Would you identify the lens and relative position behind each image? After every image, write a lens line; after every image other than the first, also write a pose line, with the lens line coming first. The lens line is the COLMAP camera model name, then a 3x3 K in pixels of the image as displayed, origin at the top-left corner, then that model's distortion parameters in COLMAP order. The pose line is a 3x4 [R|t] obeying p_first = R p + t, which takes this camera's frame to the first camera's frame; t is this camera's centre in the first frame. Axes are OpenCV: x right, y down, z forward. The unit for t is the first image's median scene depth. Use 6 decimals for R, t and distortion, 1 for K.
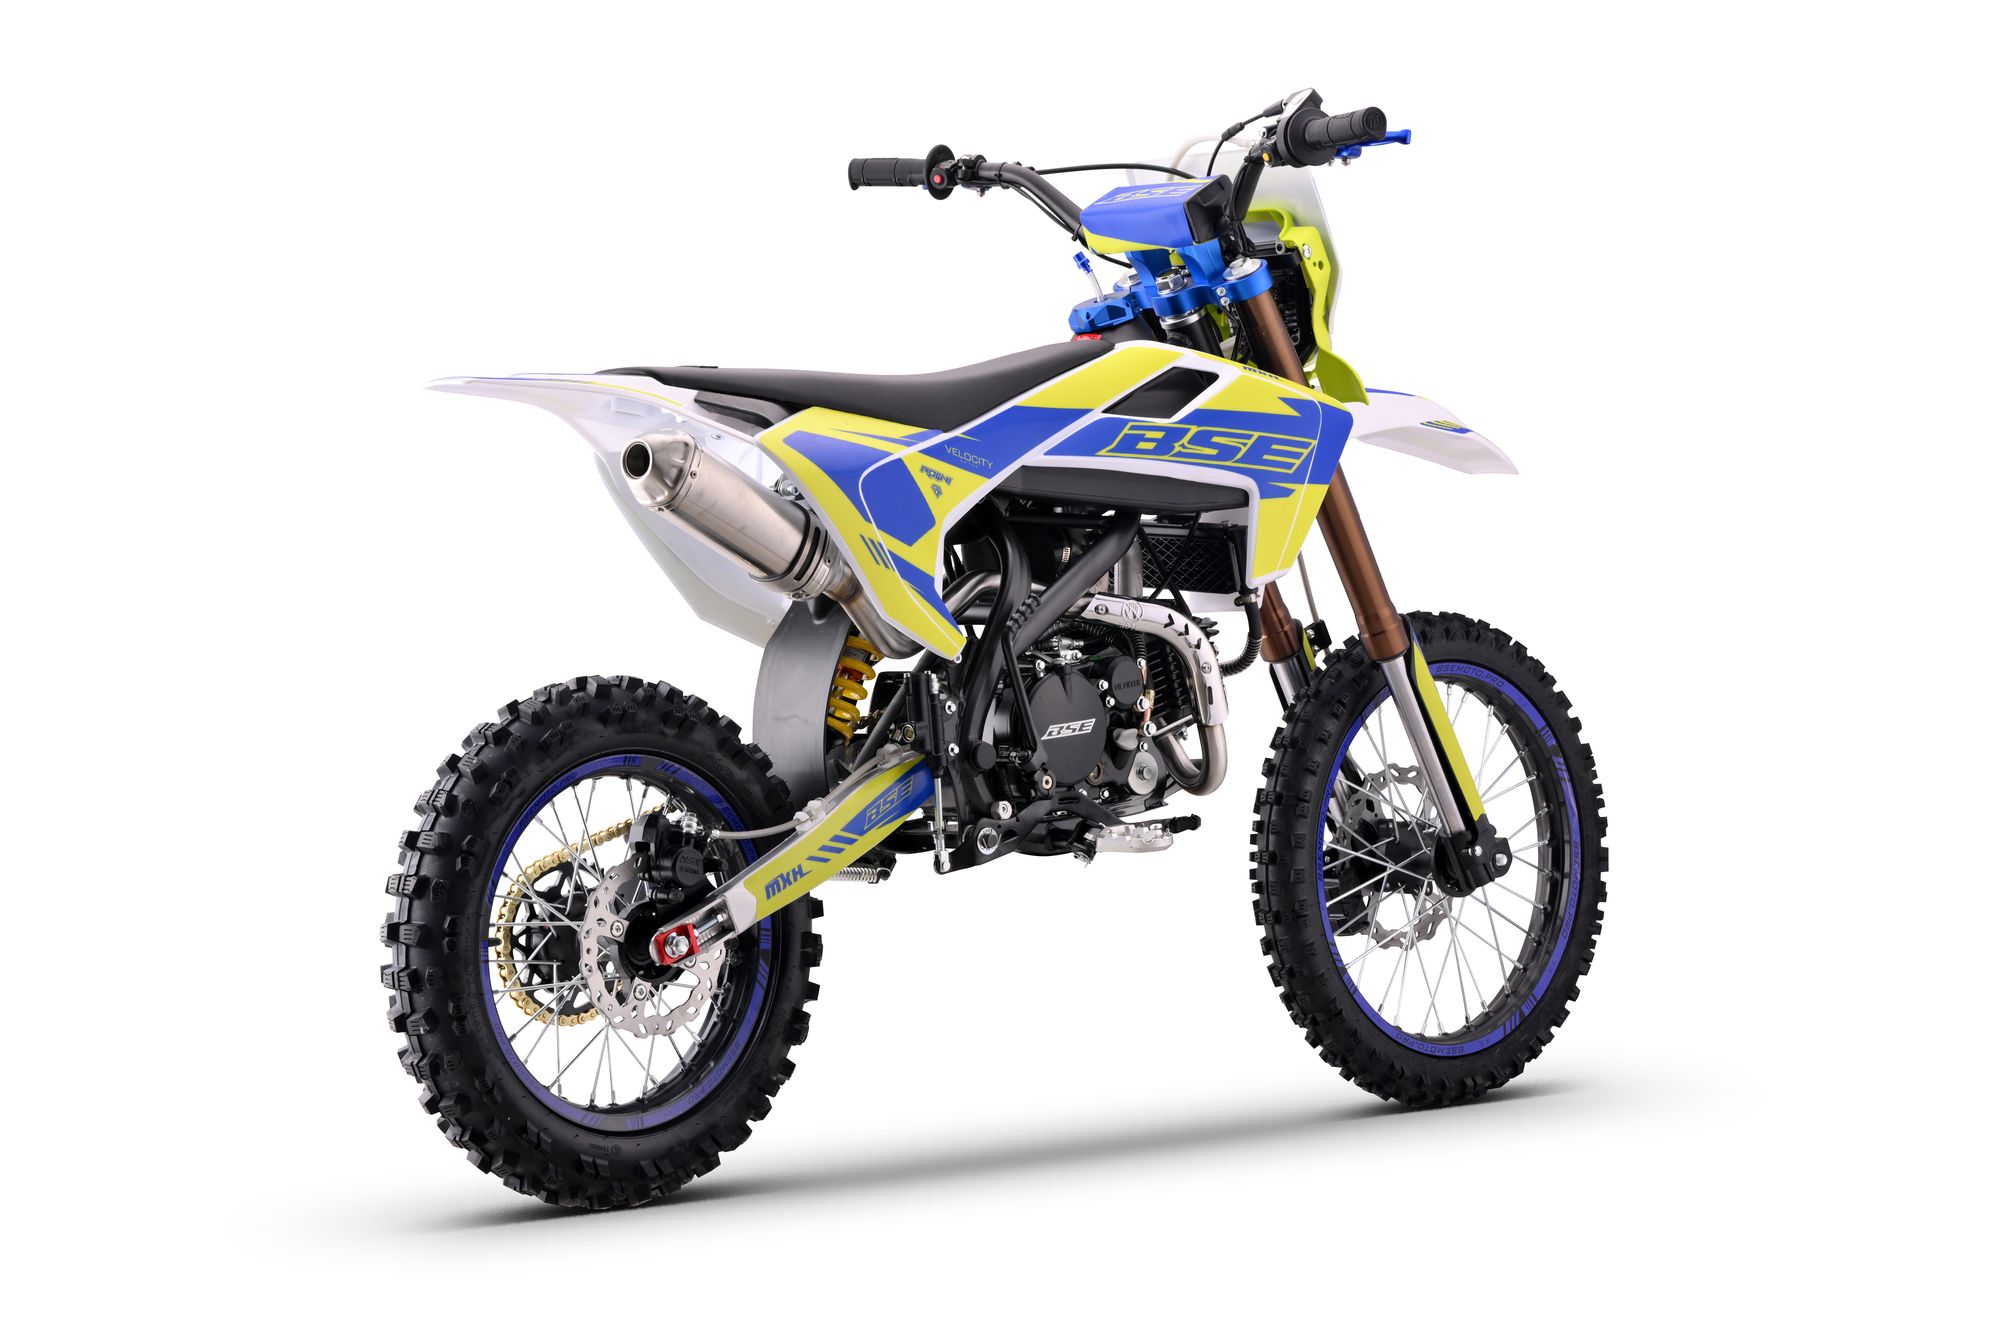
lens RADIAL K [[5860.5, 0, 1000.0], [0, 5860.5, 666.5], [0, 0, 1]] dist [-0.134472, -0.539743]
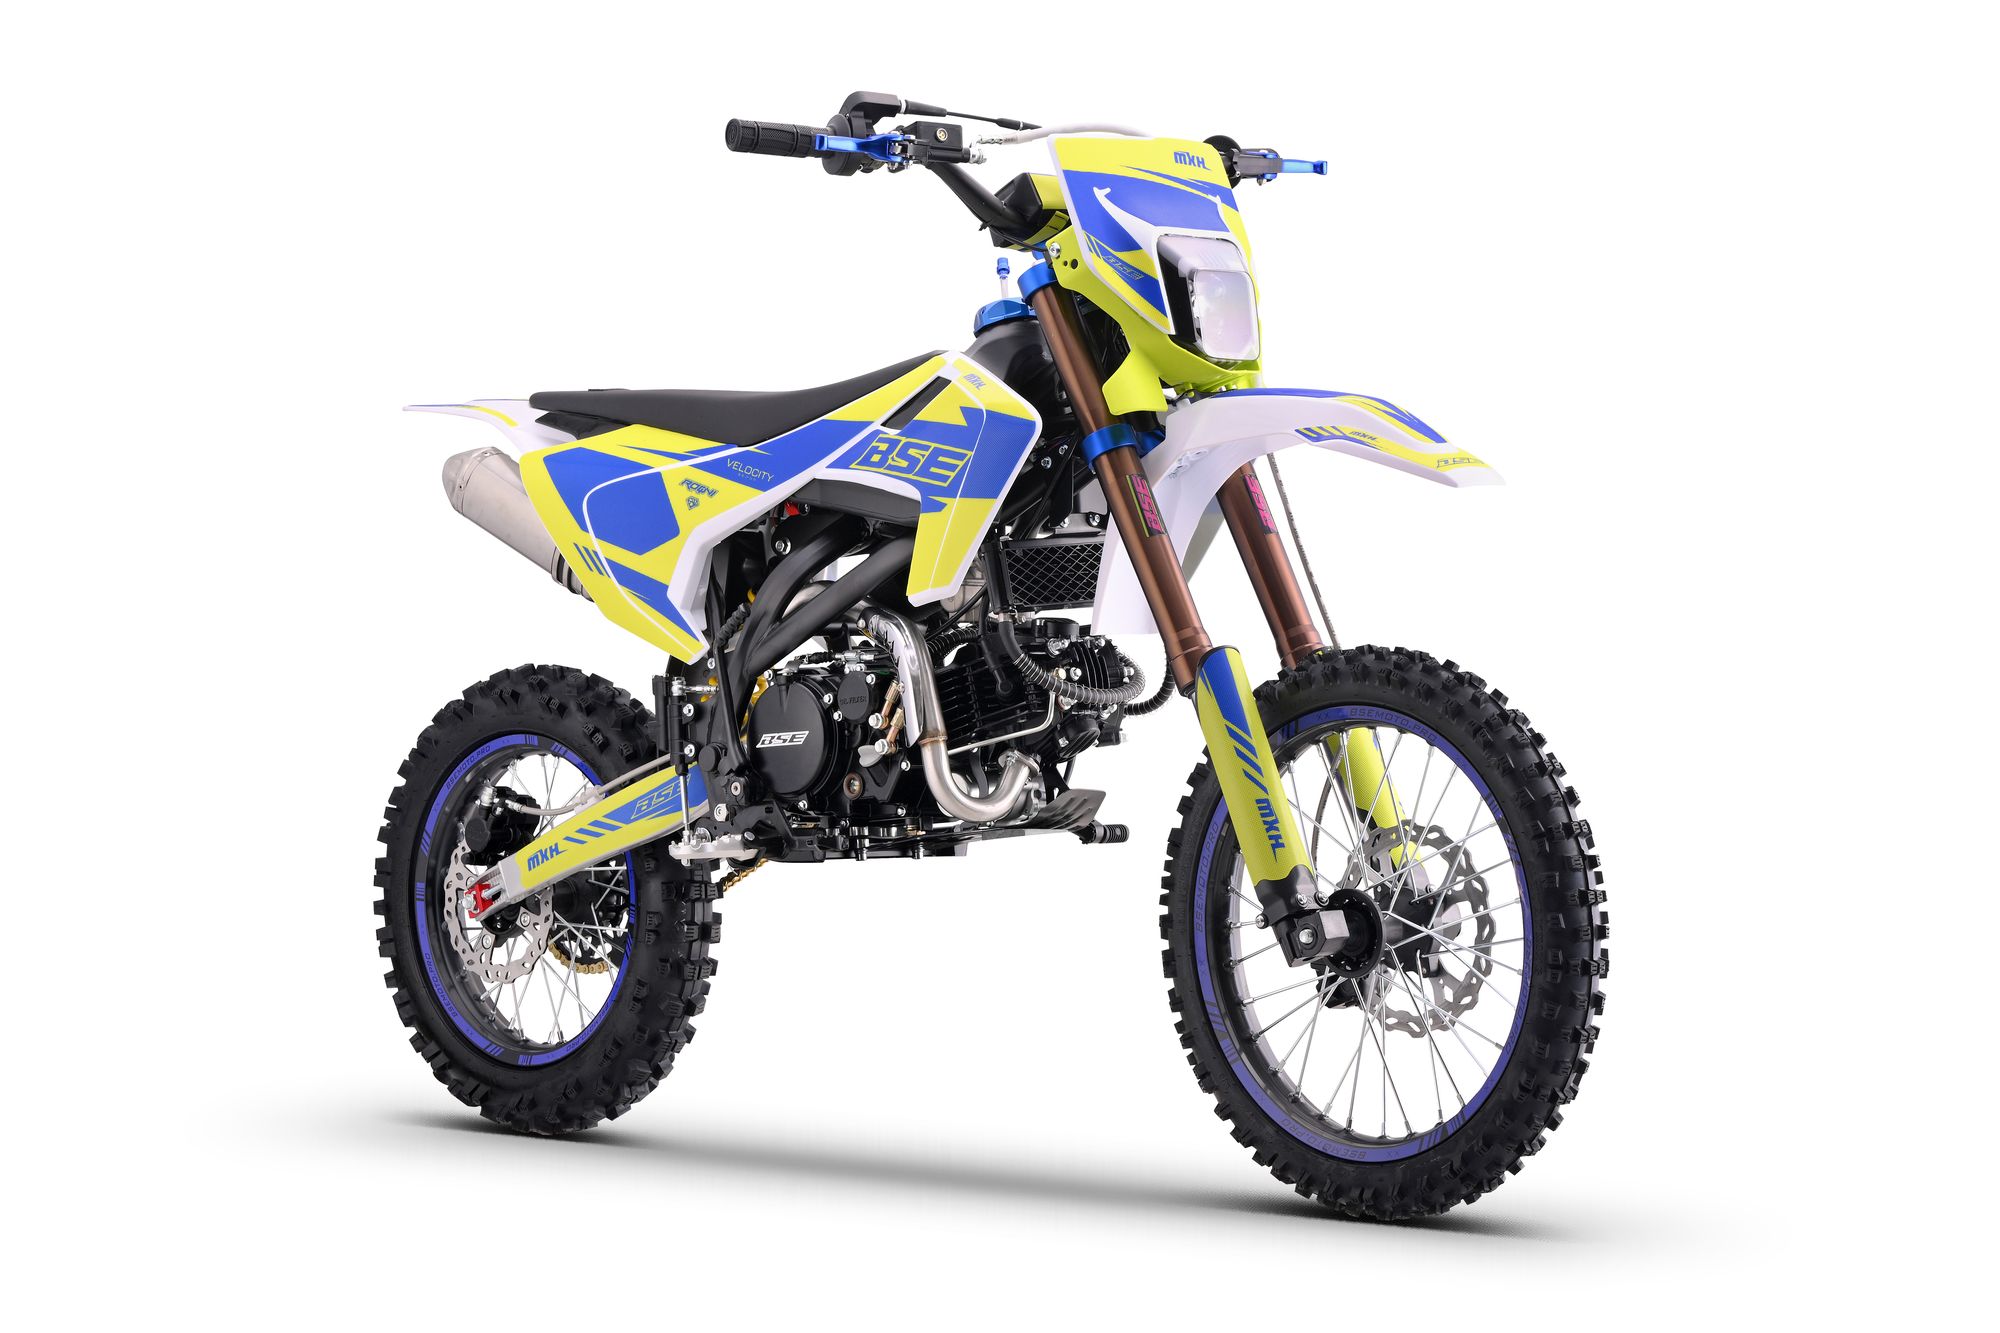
lens RADIAL K [[5860.5, 0, 1000.0], [0, 5860.5, 666.5], [0, 0, 1]] dist [-0.134472, -0.539743]
pose [[0.069891, 0.030856, -0.997077, 1.014208], [-0.033742, 0.999023, 0.028551, -0.031748], [0.996984, 0.031648, 0.070864, 0.957804]]
